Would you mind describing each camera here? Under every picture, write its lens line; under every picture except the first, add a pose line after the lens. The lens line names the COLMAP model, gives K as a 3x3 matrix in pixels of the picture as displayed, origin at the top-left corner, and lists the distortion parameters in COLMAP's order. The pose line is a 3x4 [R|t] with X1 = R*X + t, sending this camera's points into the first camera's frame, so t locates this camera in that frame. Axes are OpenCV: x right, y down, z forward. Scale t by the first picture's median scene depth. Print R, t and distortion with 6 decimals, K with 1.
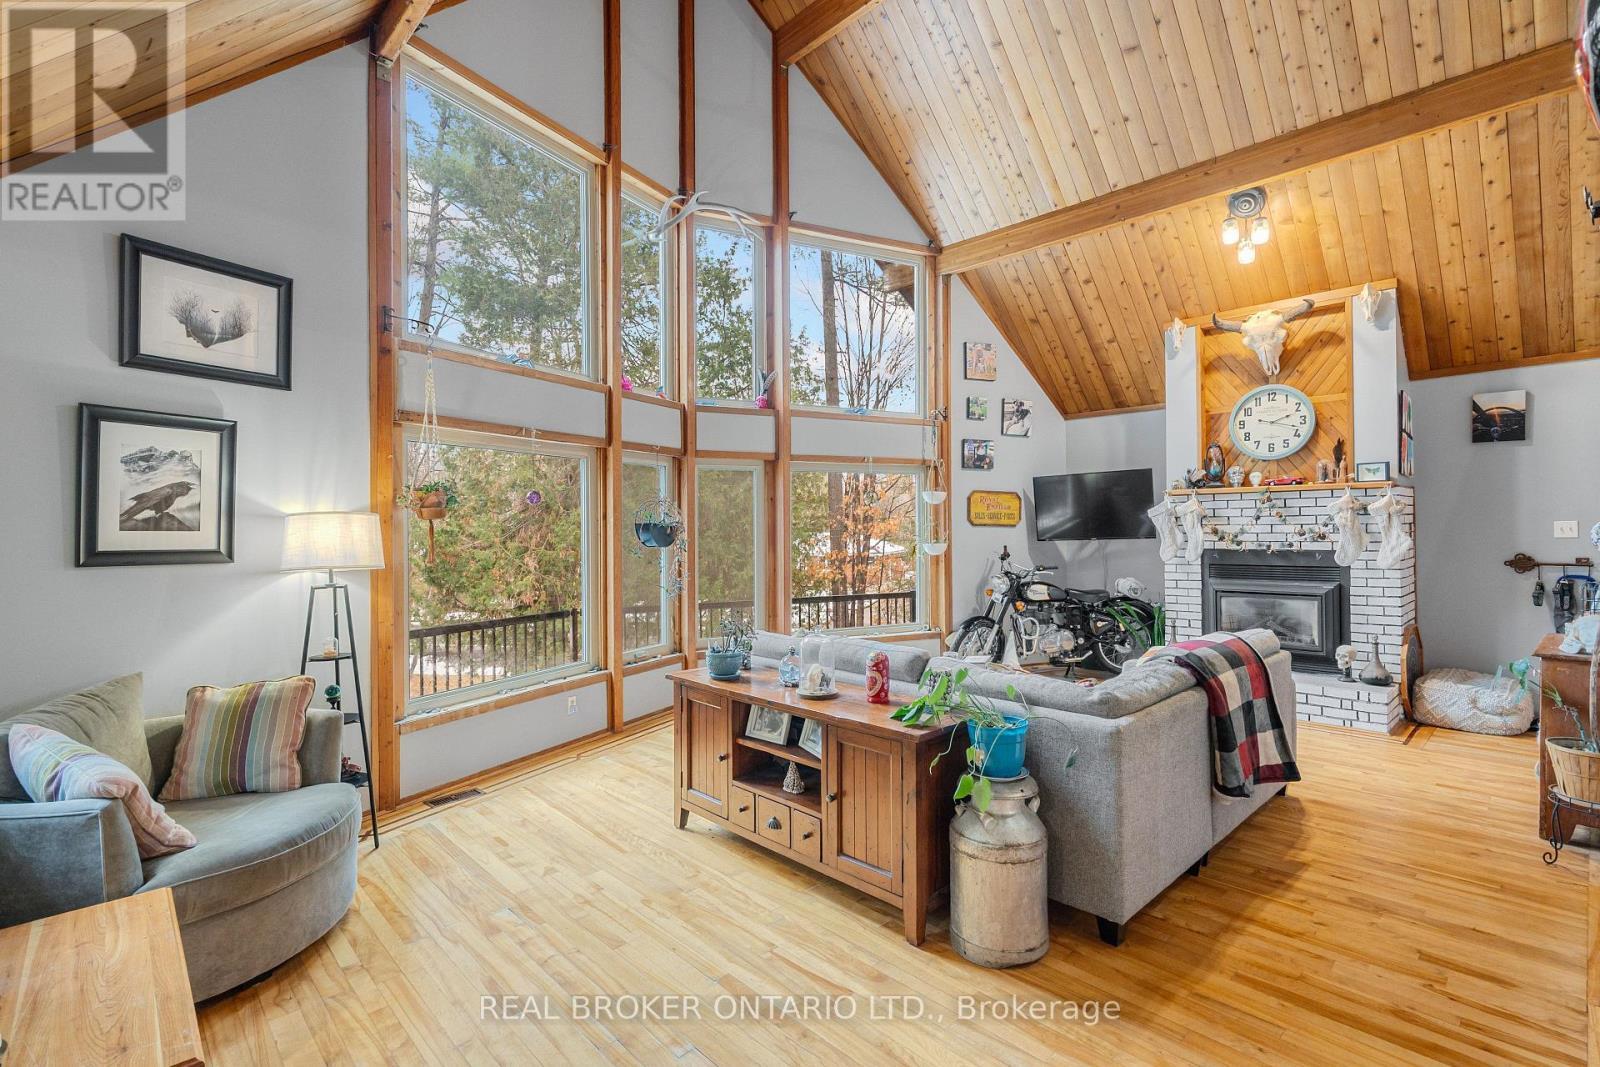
lens RADIAL K [[726.0, 0, 809.1], [0, 726.0, 529.5], [0, 0, 1]] dist [-0.000778, 0.002030]
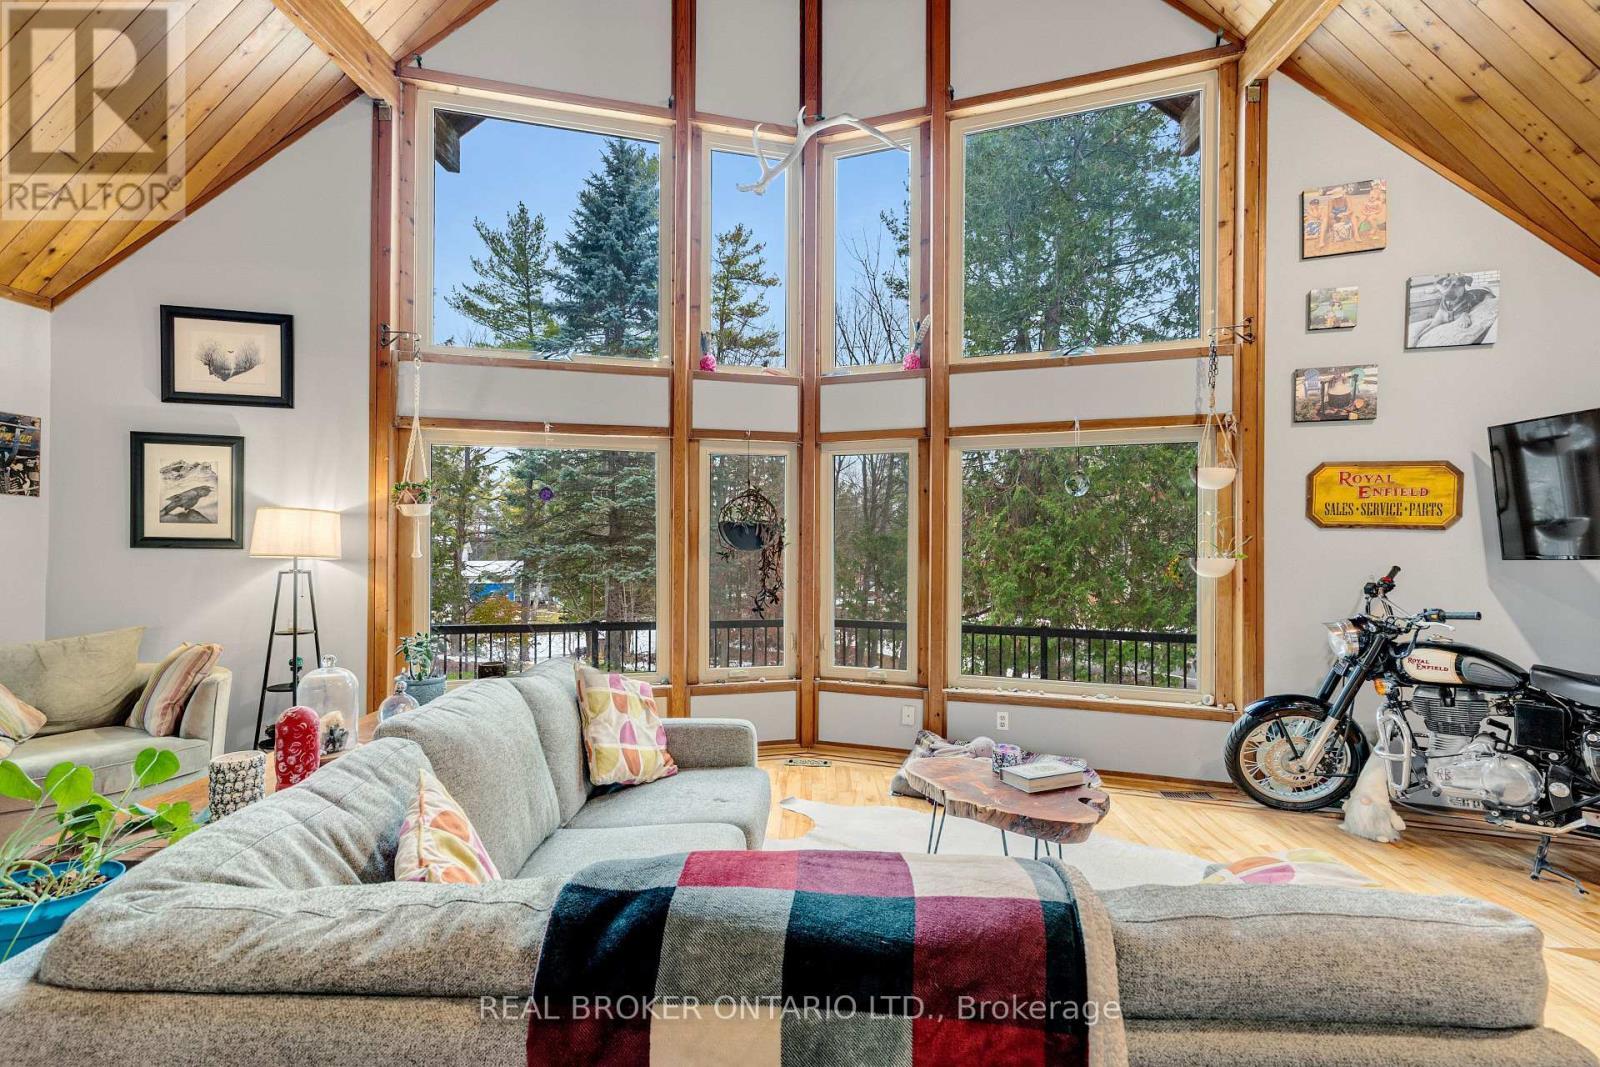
lens RADIAL K [[726.0, 0, 793.6], [0, 726.0, 542.8], [0, 0, 1]] dist [-0.000778, 0.002030]
pose [[0.703899, 0.012900, -0.710183, 0.399760], [-0.011171, 0.999912, 0.007090, 0.007906], [0.710213, 0.002943, 0.703981, 0.406493]]
